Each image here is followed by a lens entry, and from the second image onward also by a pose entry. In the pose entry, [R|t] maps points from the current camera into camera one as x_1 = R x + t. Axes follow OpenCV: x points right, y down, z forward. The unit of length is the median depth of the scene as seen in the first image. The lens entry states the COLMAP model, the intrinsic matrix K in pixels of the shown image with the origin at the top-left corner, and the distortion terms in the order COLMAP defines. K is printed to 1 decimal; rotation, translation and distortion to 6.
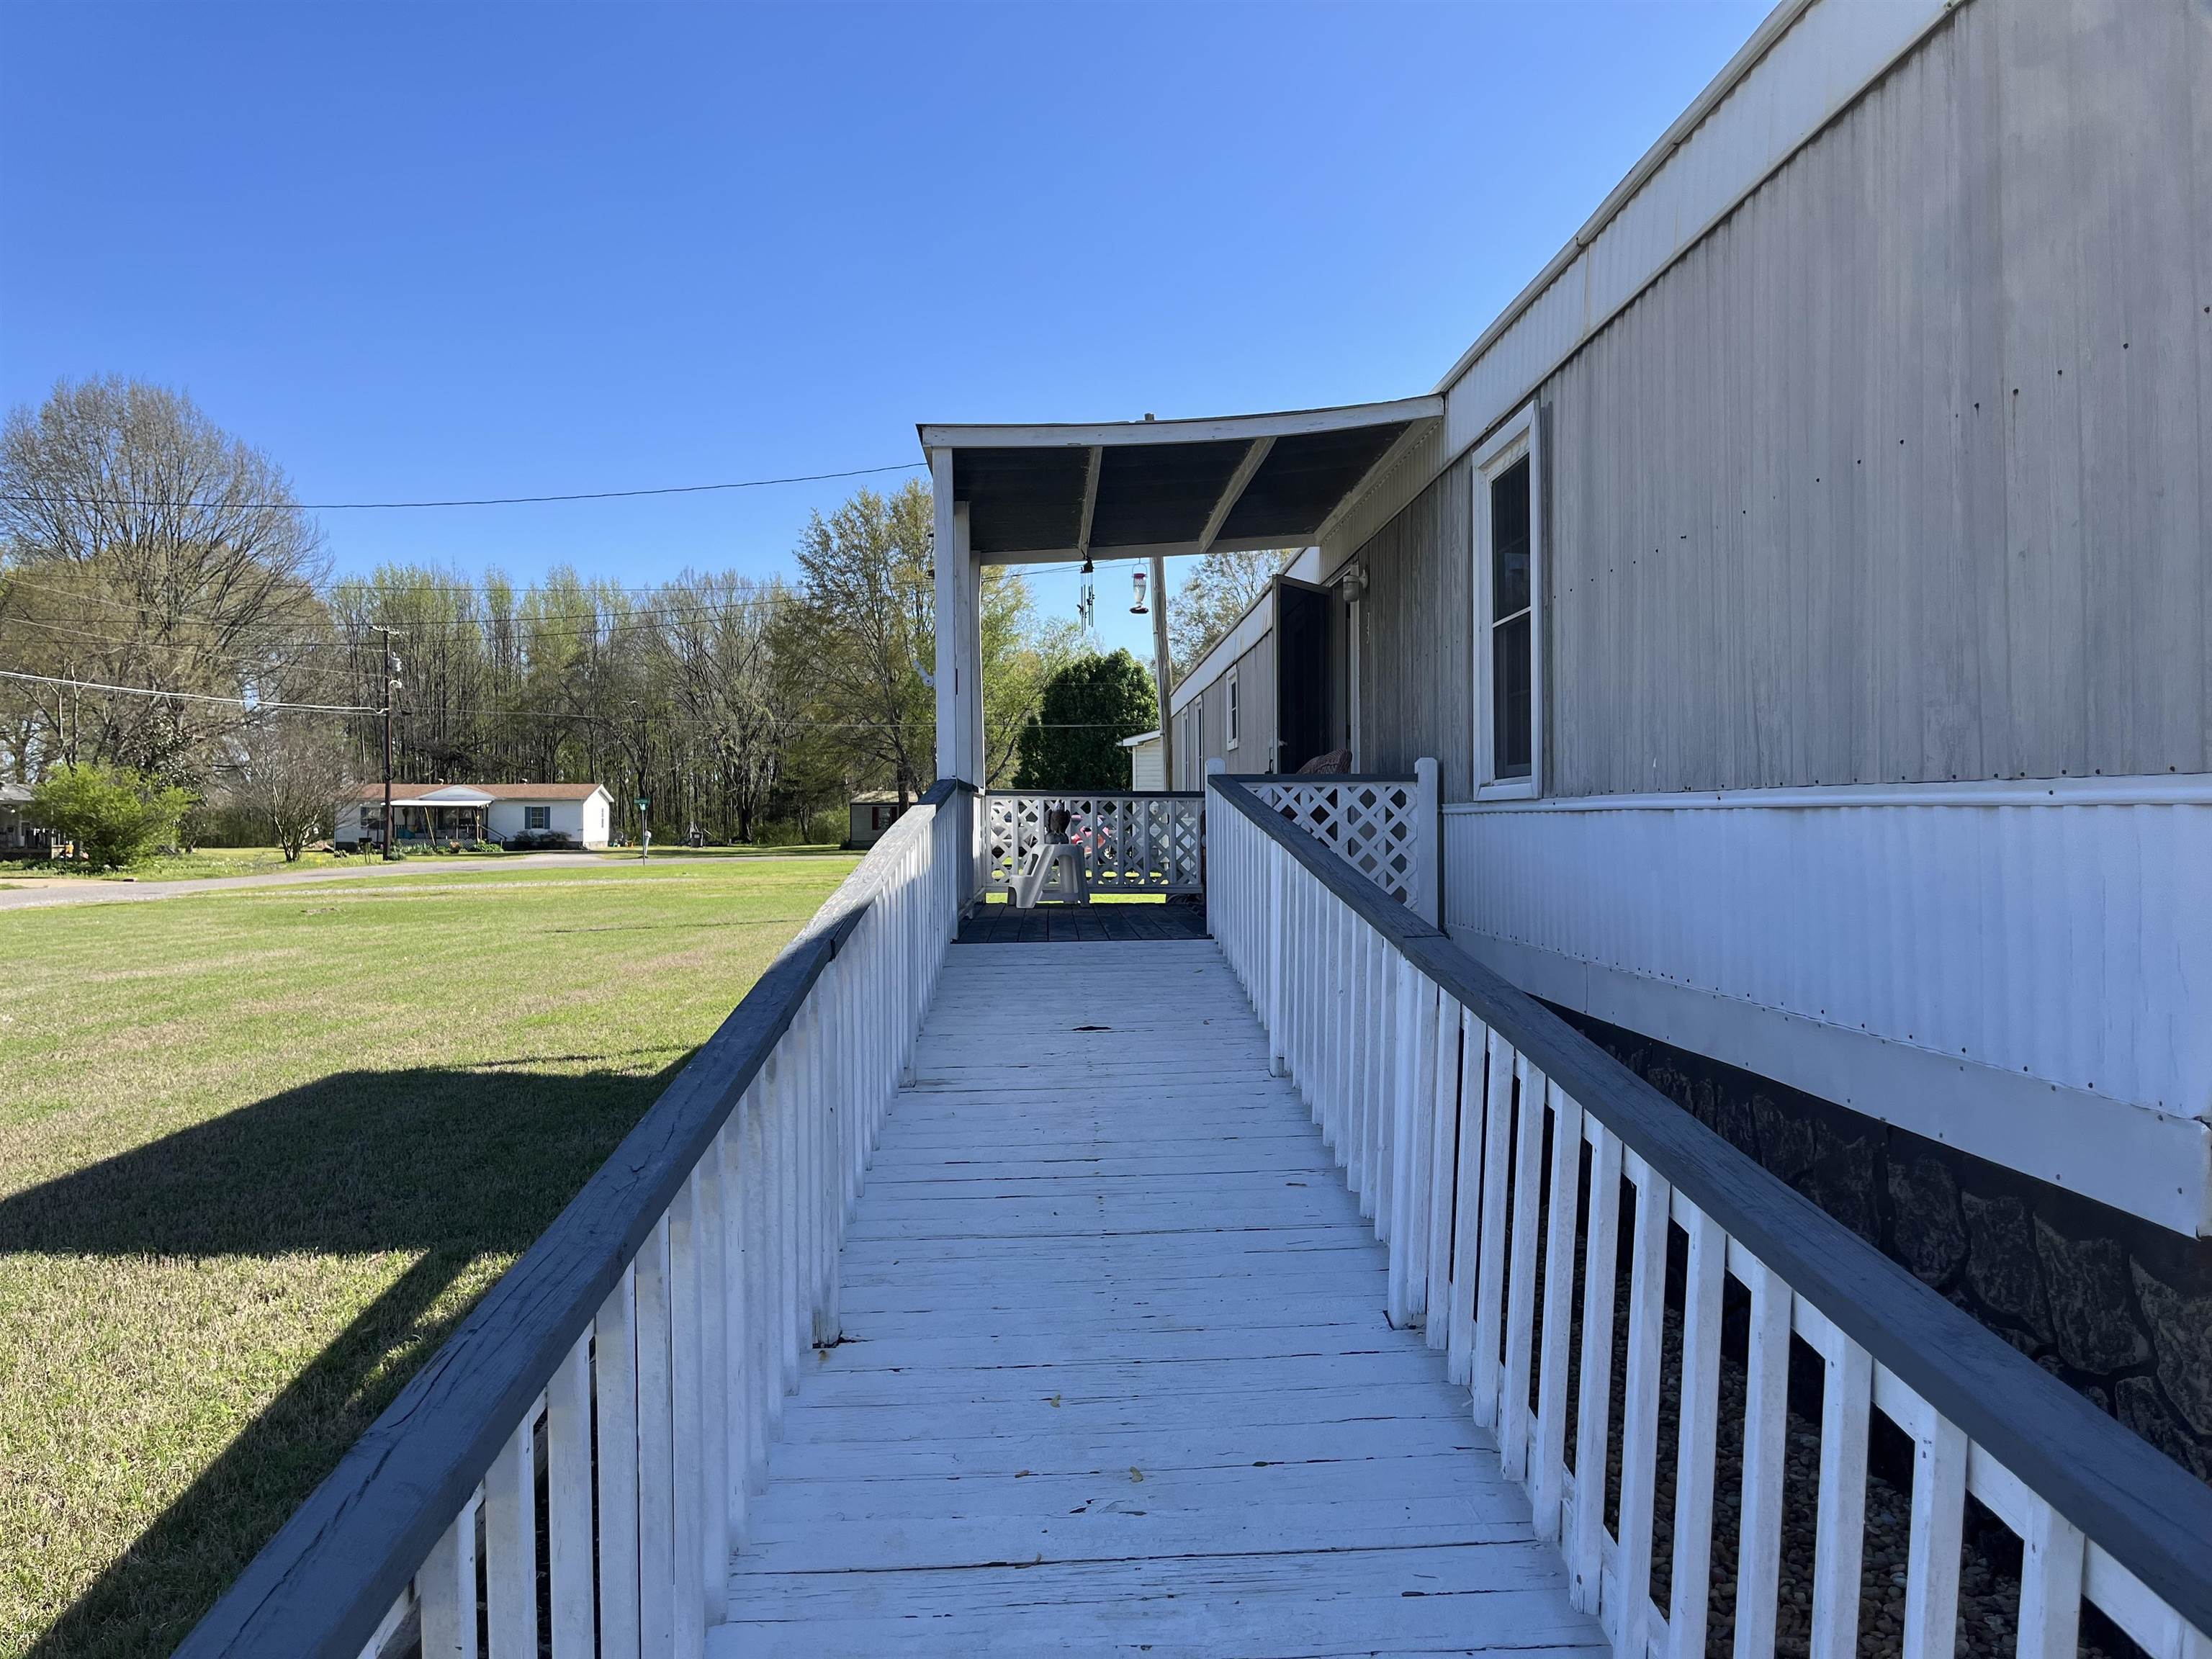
lens RADIAL K [[1690.6, 0, 1093.1], [0, 1690.6, 821.3], [0, 0, 1]] dist [0.067512, -0.096817]
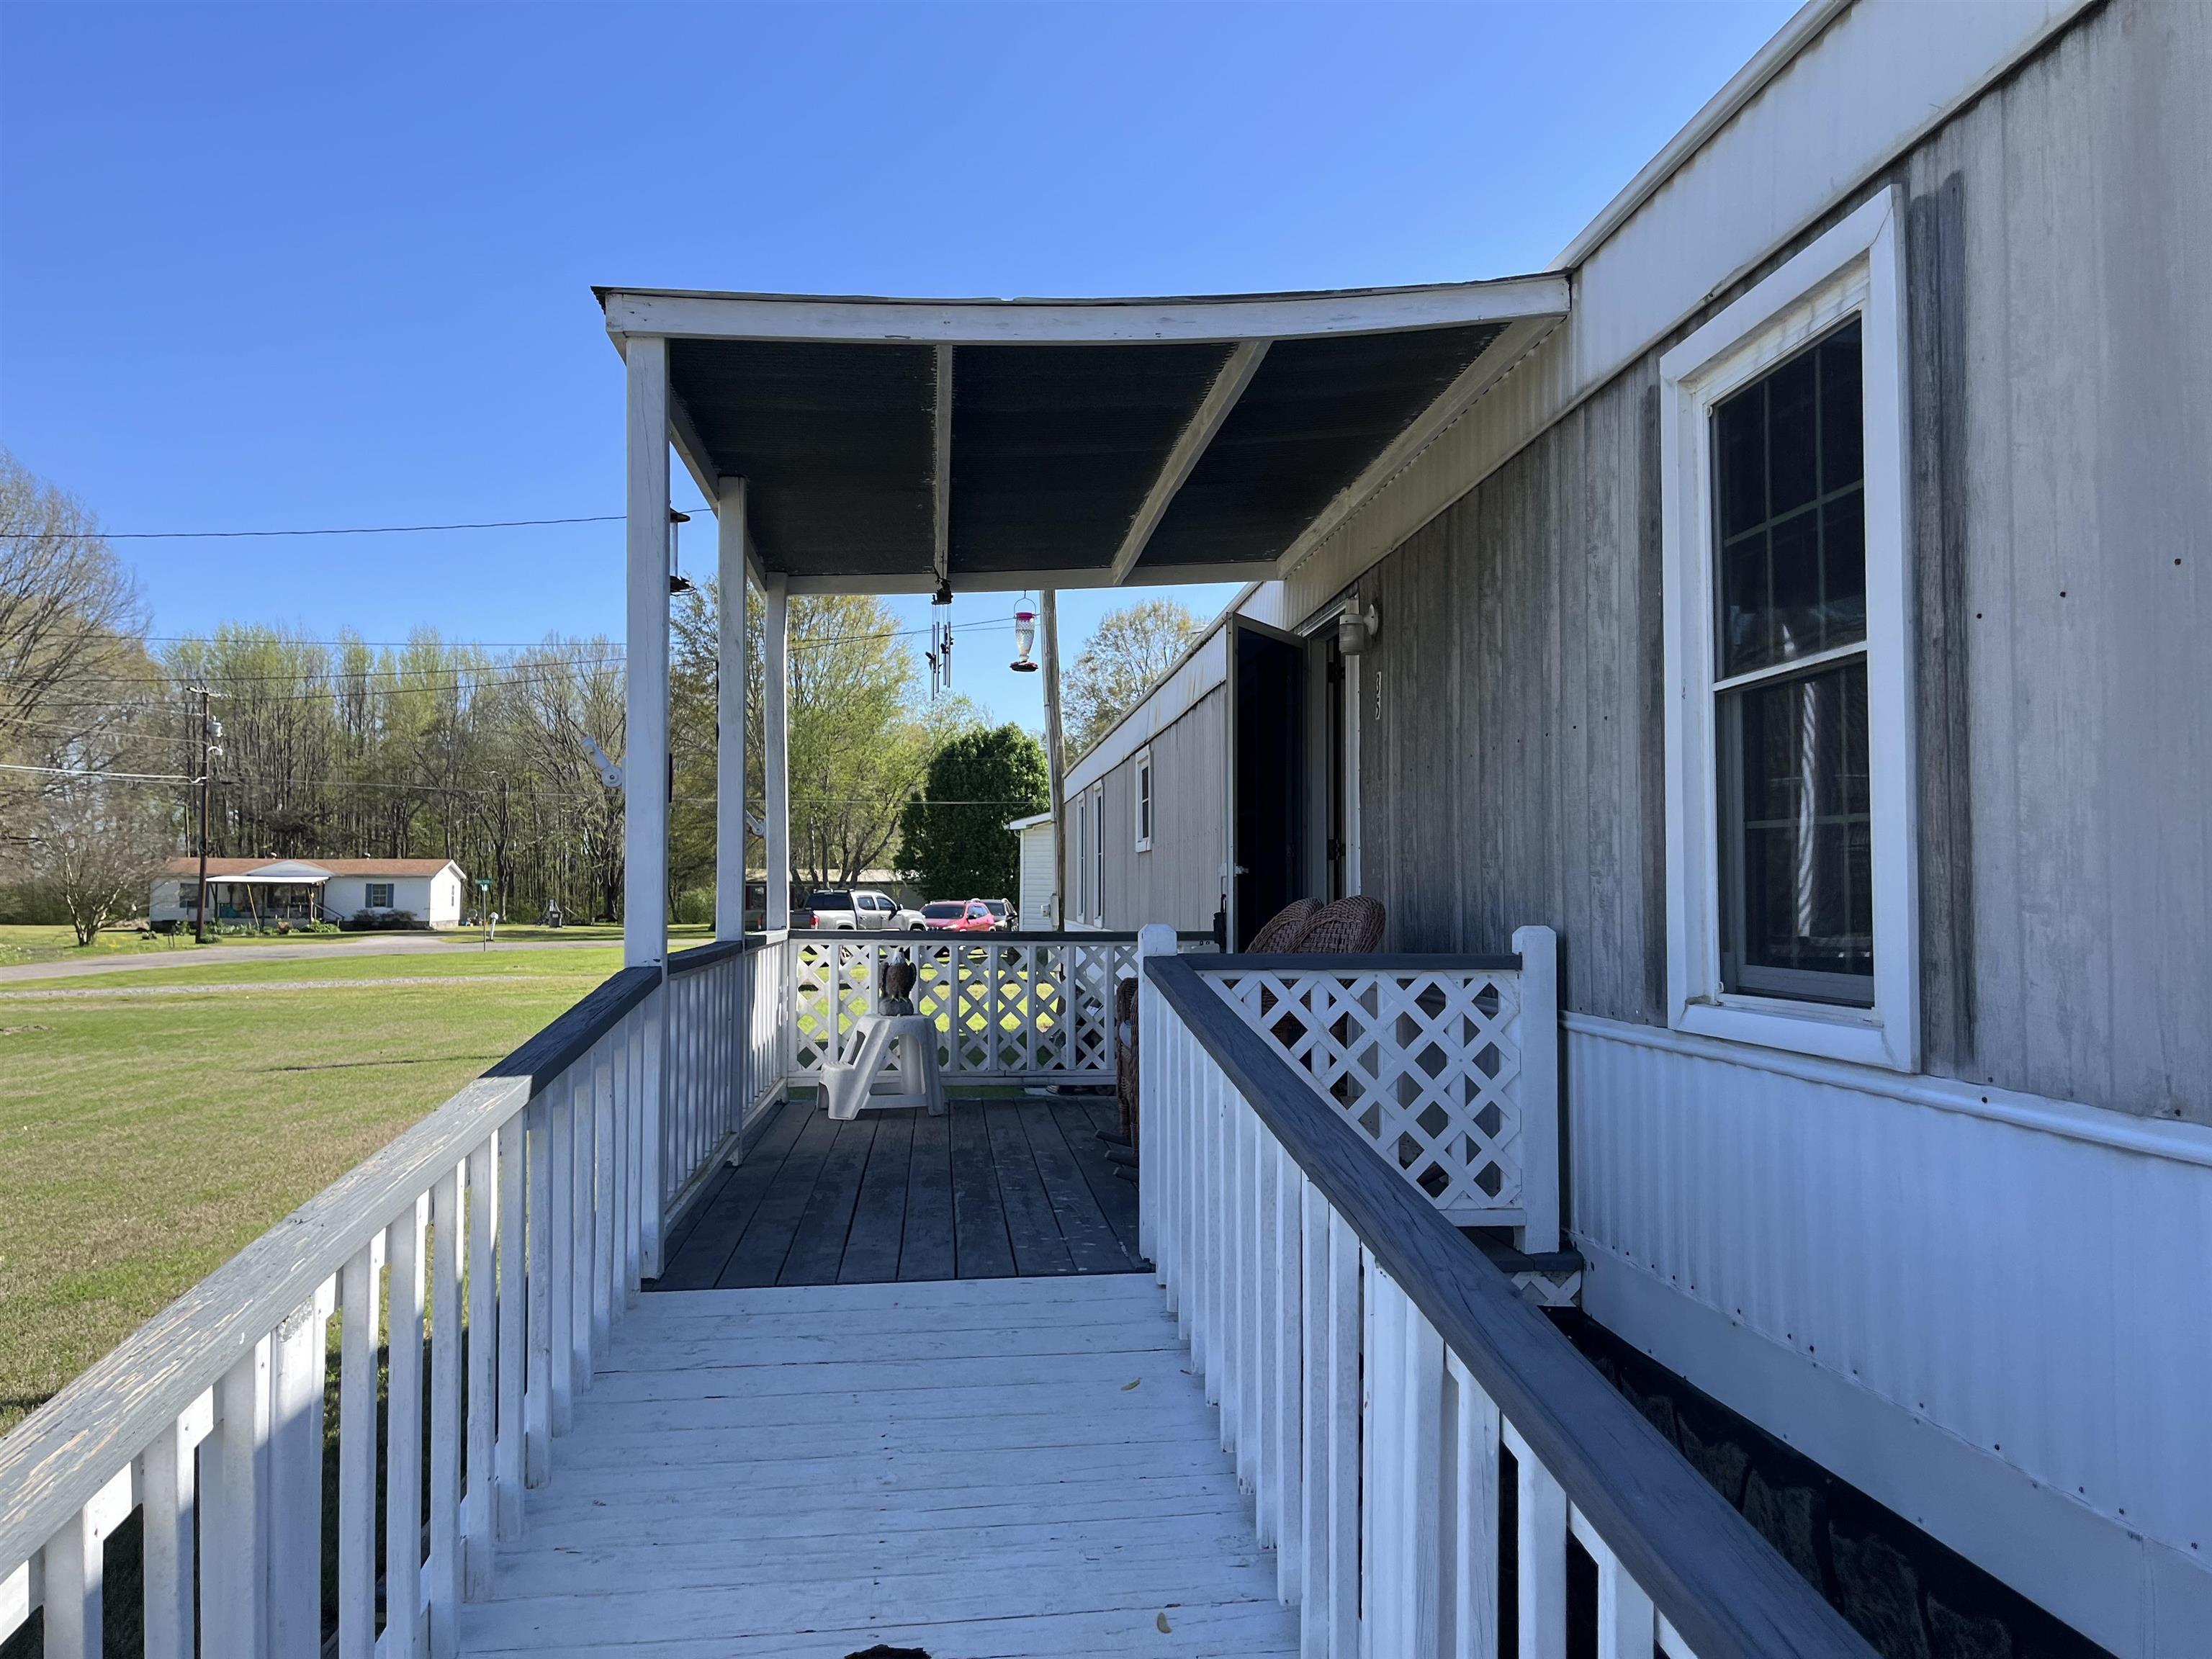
lens RADIAL K [[1690.6, 0, 1093.1], [0, 1690.6, 821.3], [0, 0, 1]] dist [0.067512, -0.096817]
pose [[0.997819, 0.010485, 0.065164, 0.011689], [-0.007609, 0.998993, -0.044224, -0.033518], [-0.065562, 0.043632, 0.996894, 0.332316]]
